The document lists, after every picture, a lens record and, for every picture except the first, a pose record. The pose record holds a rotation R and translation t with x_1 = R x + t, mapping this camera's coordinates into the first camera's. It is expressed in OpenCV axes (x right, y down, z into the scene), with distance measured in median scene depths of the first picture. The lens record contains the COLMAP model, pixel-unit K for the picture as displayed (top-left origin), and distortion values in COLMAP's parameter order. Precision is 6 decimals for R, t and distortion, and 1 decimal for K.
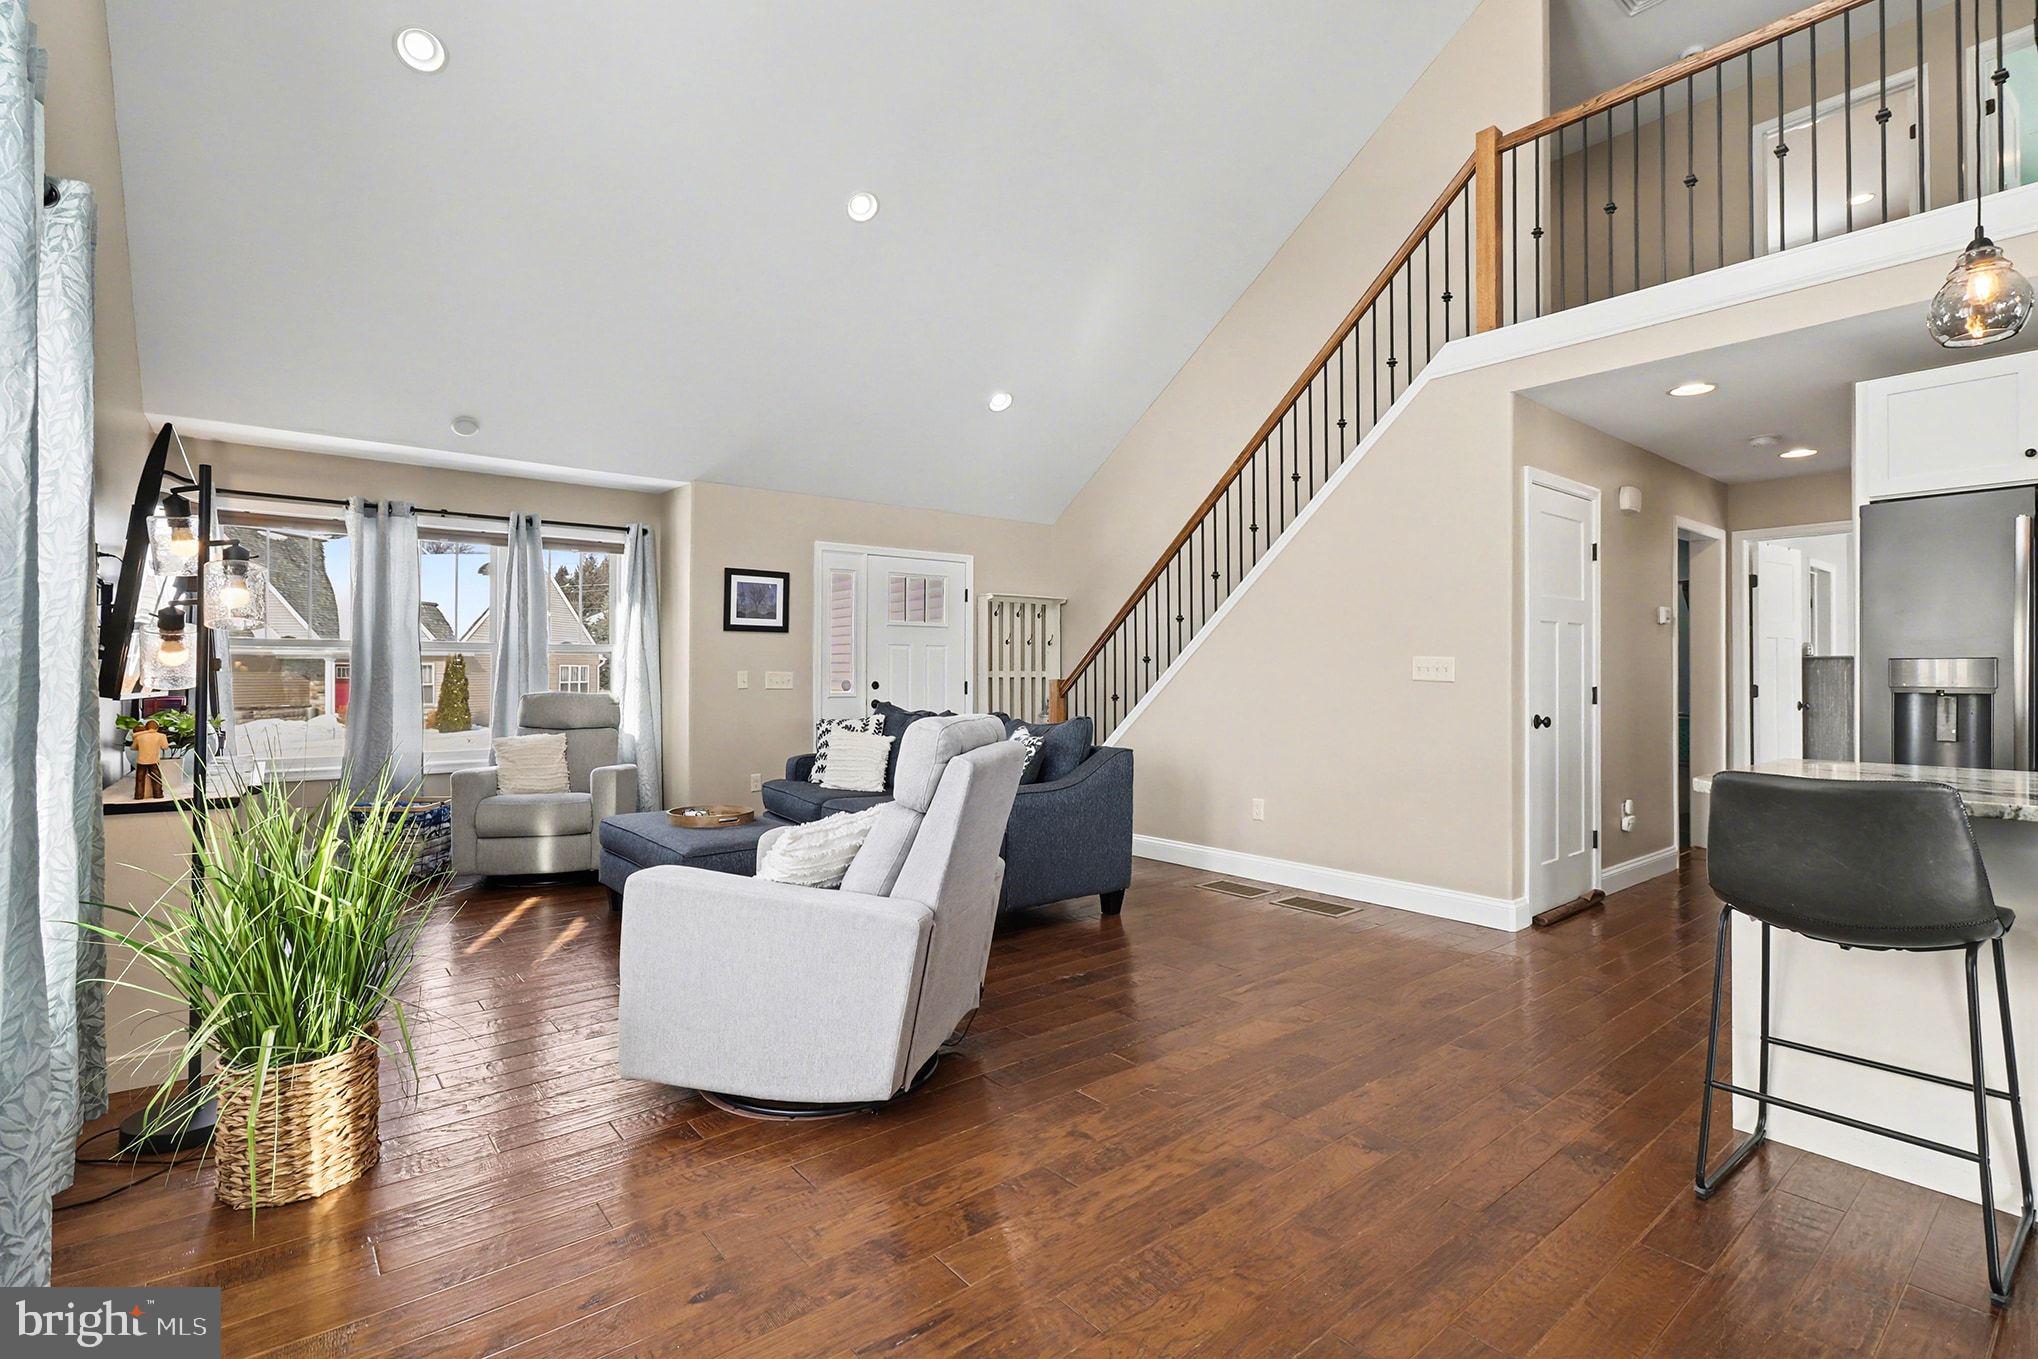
lens RADIAL K [[975.6, 0, 1036.5], [0, 975.6, 671.4], [0, 0, 1]] dist [-0.000449, 0.000025]
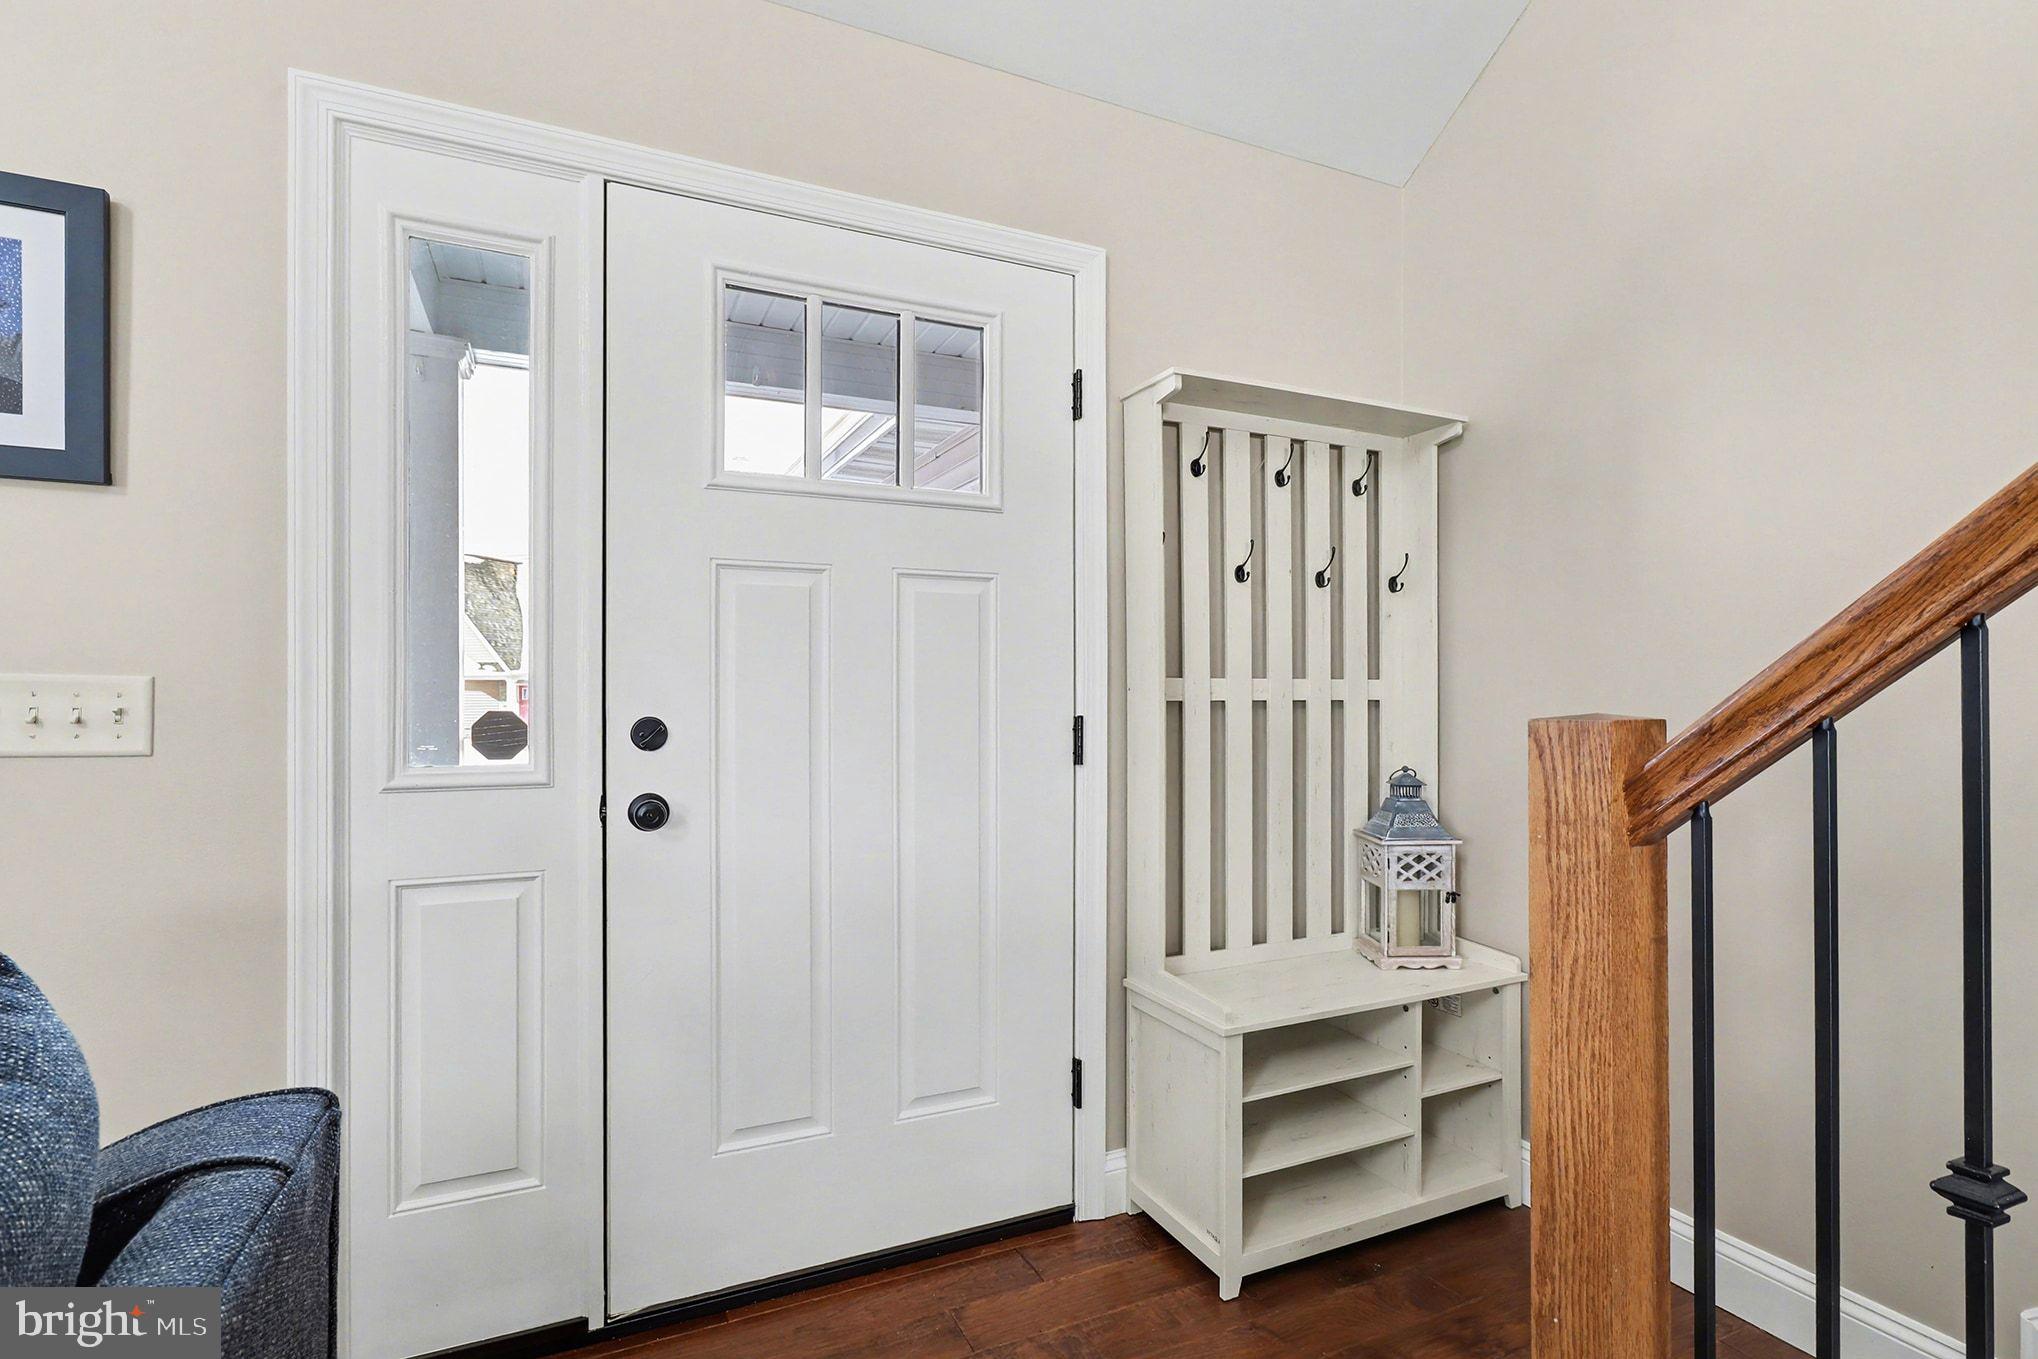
lens RADIAL K [[1003.4, 0, 1021.0], [0, 1003.4, 690.8], [0, 0, 1]] dist [-0.000231, -0.000266]
pose [[0.956103, -0.002208, -0.293024, -0.007139], [0.001439, 0.999995, -0.002839, 0.004668], [0.293029, 0.002293, 0.956101, 0.833617]]
